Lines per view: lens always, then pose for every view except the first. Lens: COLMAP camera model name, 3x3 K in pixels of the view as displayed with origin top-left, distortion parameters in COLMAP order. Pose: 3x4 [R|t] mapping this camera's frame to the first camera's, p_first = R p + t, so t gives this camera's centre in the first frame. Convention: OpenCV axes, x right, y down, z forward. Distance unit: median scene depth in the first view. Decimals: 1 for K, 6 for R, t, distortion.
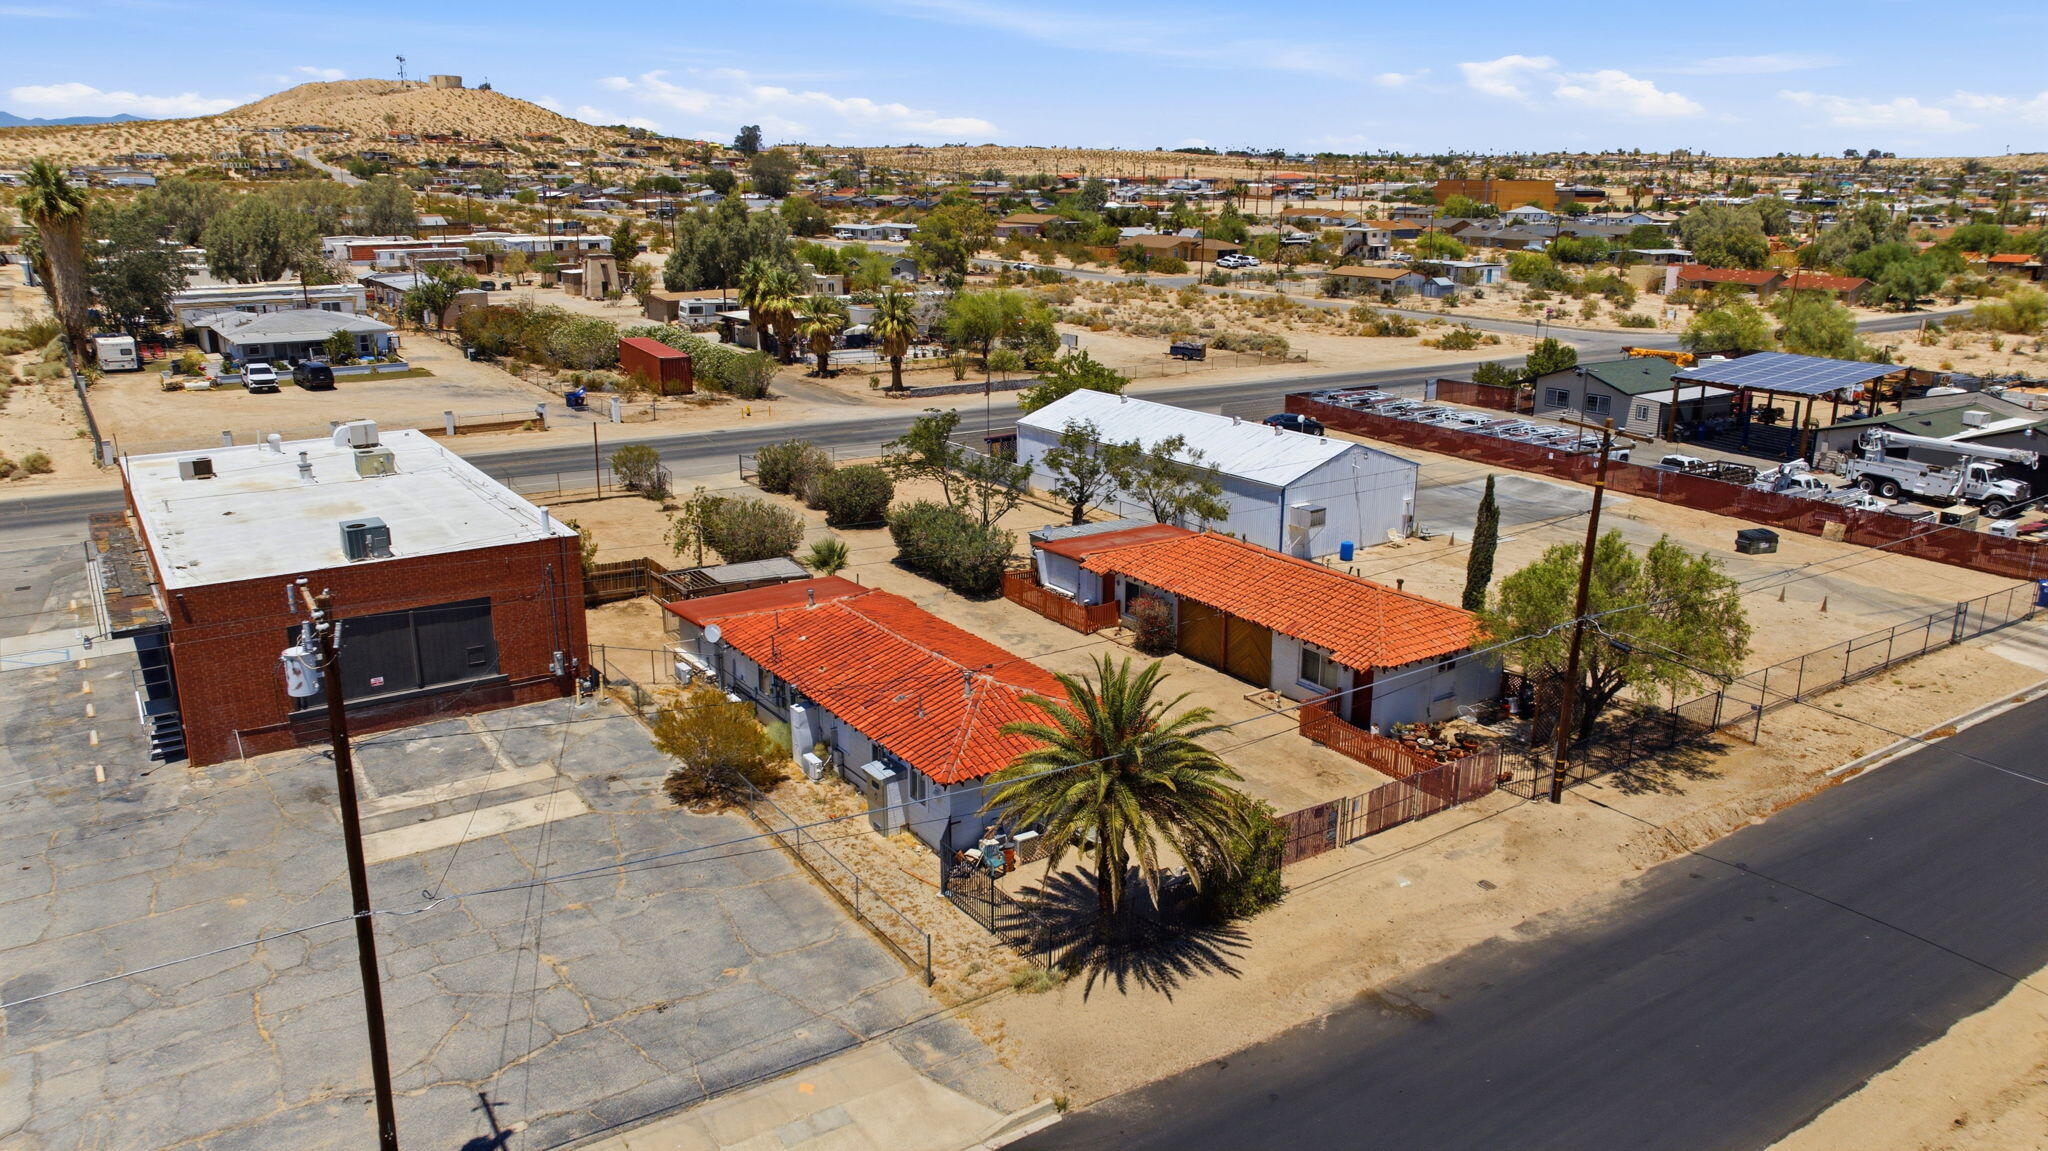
lens RADIAL K [[1441.5, 0, 1019.3], [0, 1441.5, 566.5], [0, 0, 1]] dist [-0.035451, 0.027769]
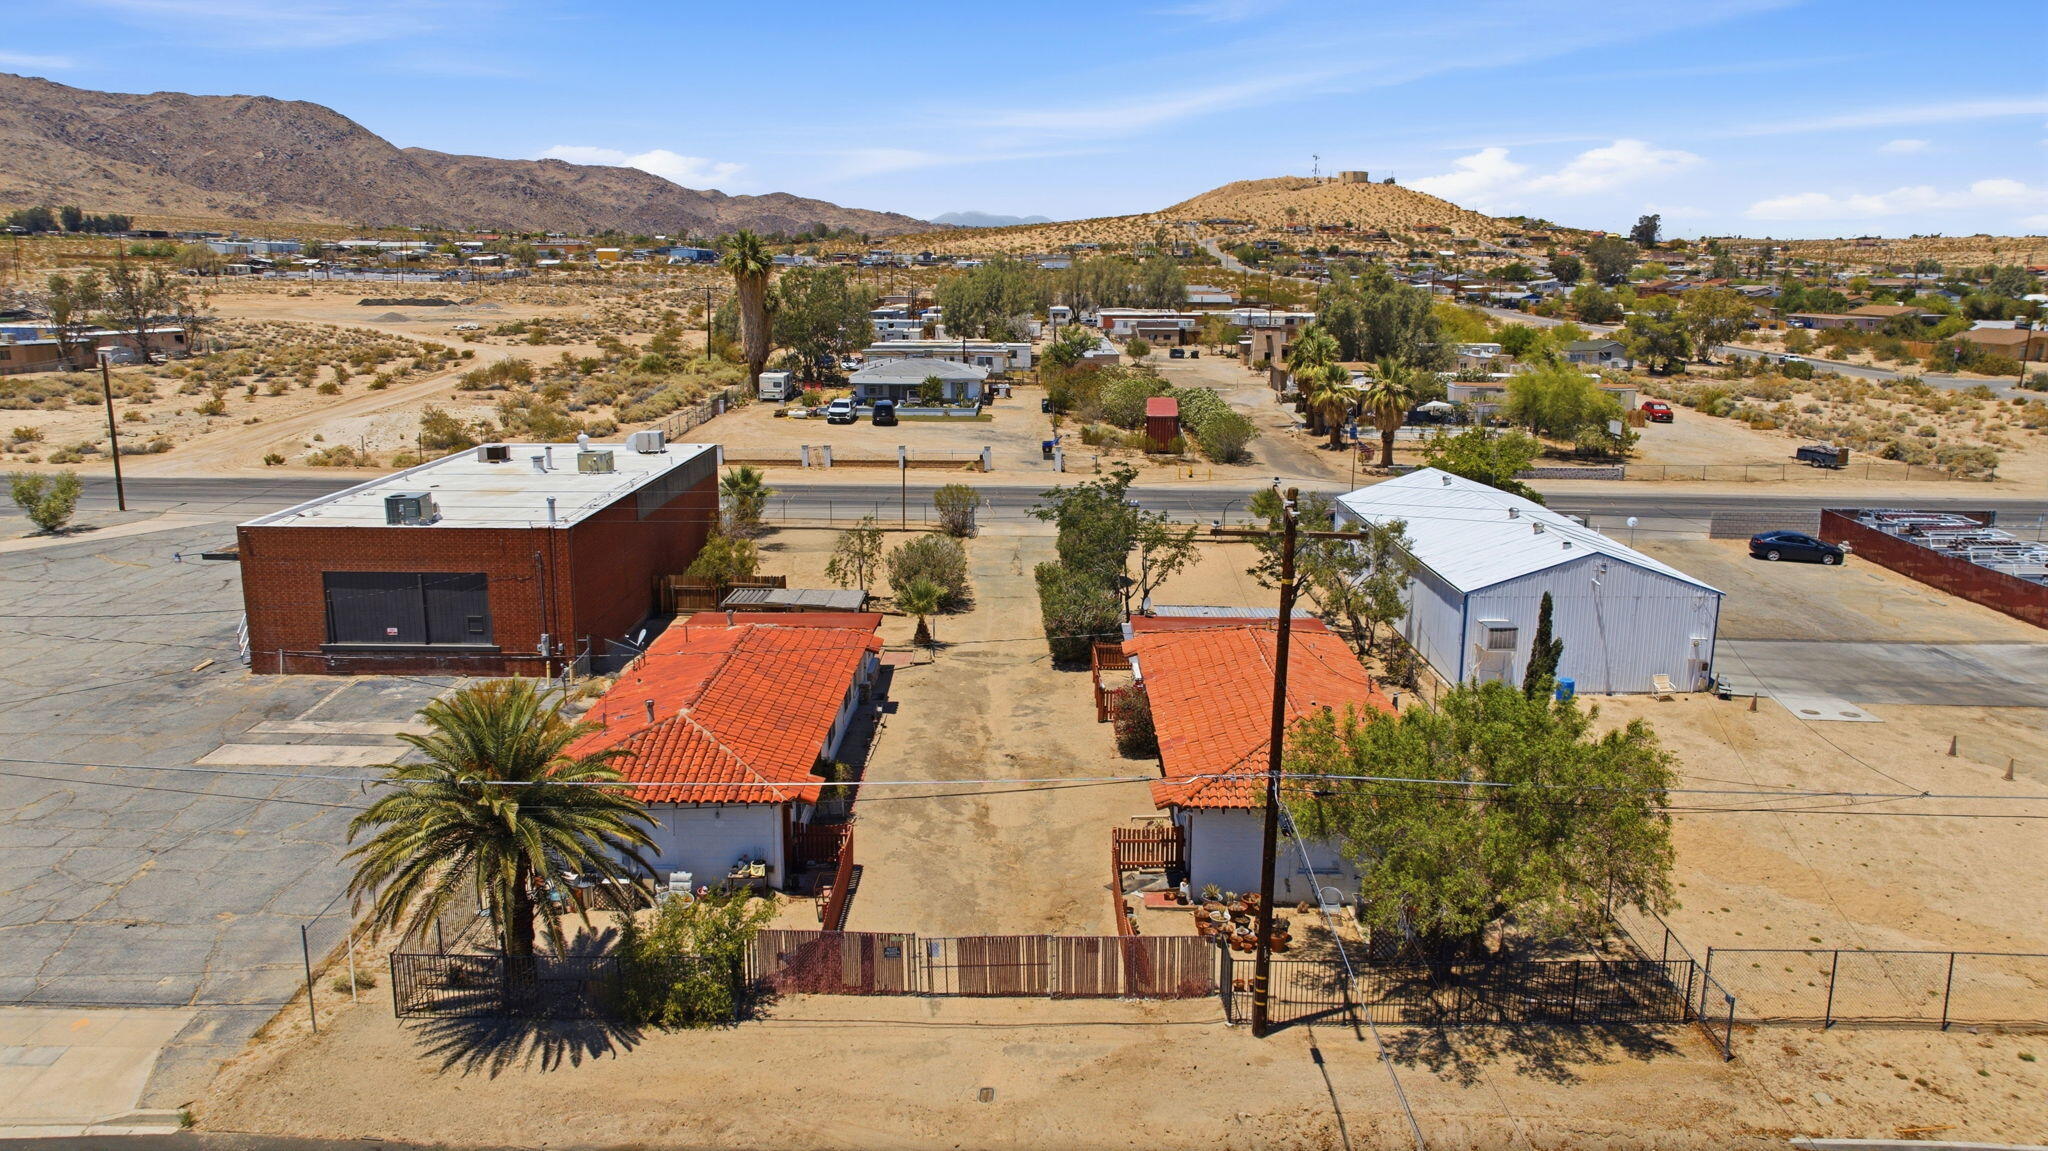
lens RADIAL K [[1441.5, 0, 1026.0], [0, 1441.5, 567.9], [0, 0, 1]] dist [-0.035451, 0.027769]
pose [[0.820997, 0.118310, -0.558539, 0.257244], [-0.152170, 0.988250, -0.014343, -0.013270], [0.550279, 0.096769, 0.829354, 0.134058]]
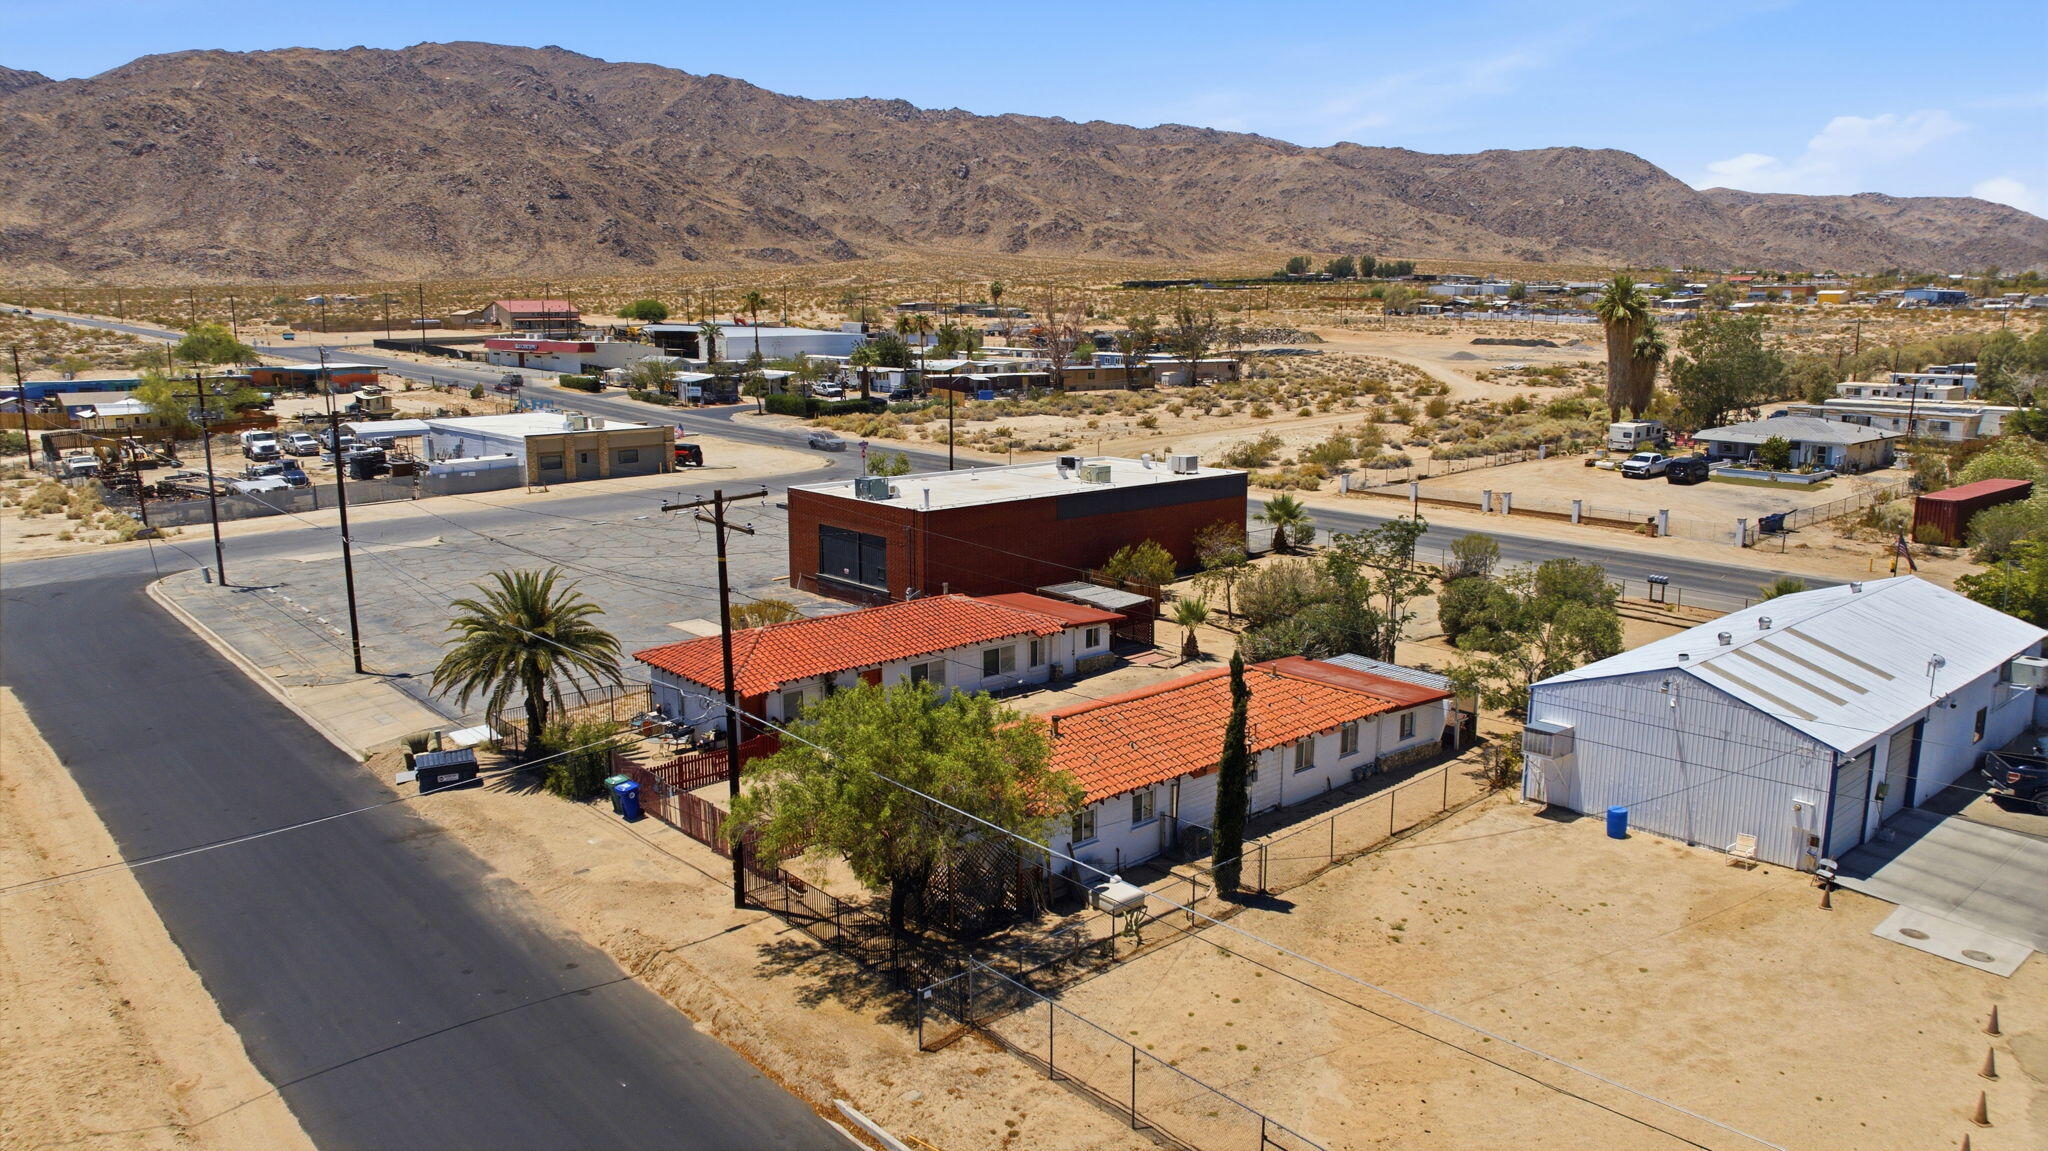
lens RADIAL K [[1441.5, 0, 1029.1], [0, 1441.5, 576.4], [0, 0, 1]] dist [-0.035451, 0.027769]
pose [[0.129016, 0.183363, -0.974542, 0.501485], [-0.262514, 0.954010, 0.144747, -0.087756], [0.956264, 0.237157, 0.171218, 0.387239]]
